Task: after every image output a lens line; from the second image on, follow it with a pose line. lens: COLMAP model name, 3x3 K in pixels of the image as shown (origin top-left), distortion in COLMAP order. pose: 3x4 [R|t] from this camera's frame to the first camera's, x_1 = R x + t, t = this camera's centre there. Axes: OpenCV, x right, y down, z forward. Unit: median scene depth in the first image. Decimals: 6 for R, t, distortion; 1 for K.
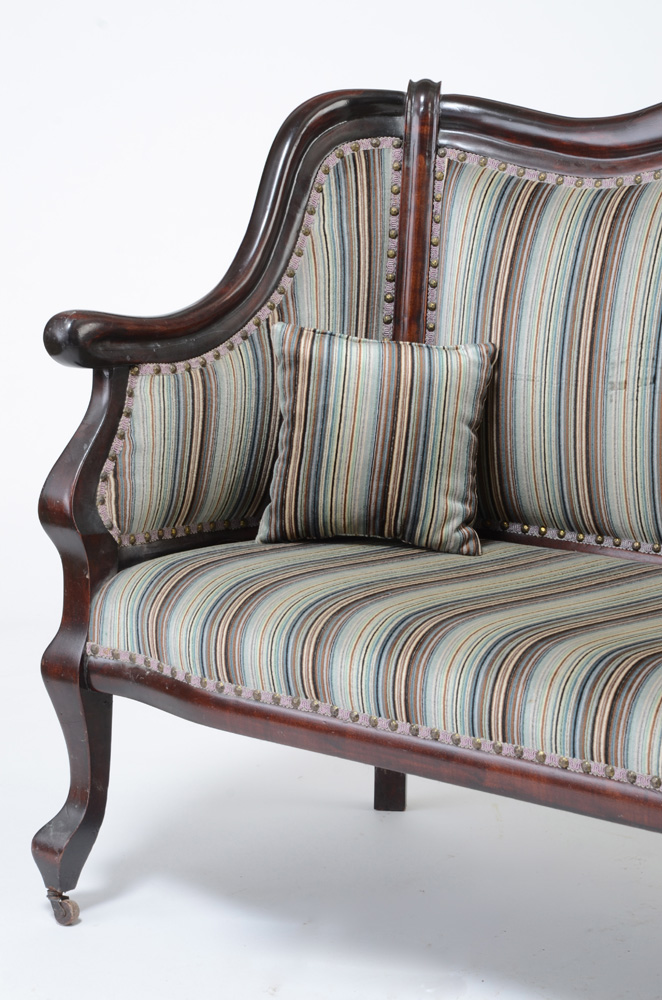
lens RADIAL K [[3018.4, 0, 333.1], [0, 3018.4, 513.5], [0, 0, 1]] dist [0.784726, 0.000000]
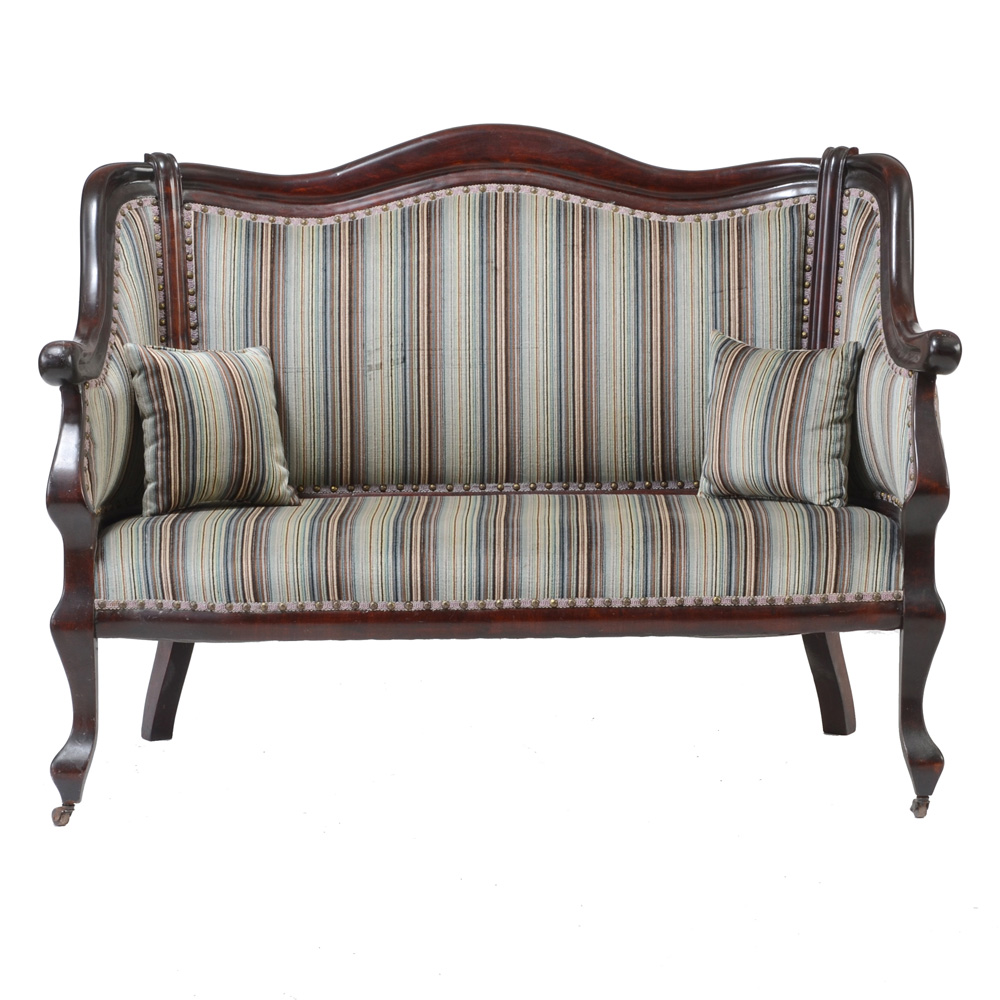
lens RADIAL K [[3942.7, 0, 495.6], [0, 3942.7, 498.5], [0, 0, 1]] dist [0.548972, 0.000000]
pose [[0.793198, -0.110028, 0.598942, -0.906522], [0.145667, 0.989270, -0.011178, 0.042209], [-0.591285, 0.096113, 0.800715, -0.415166]]
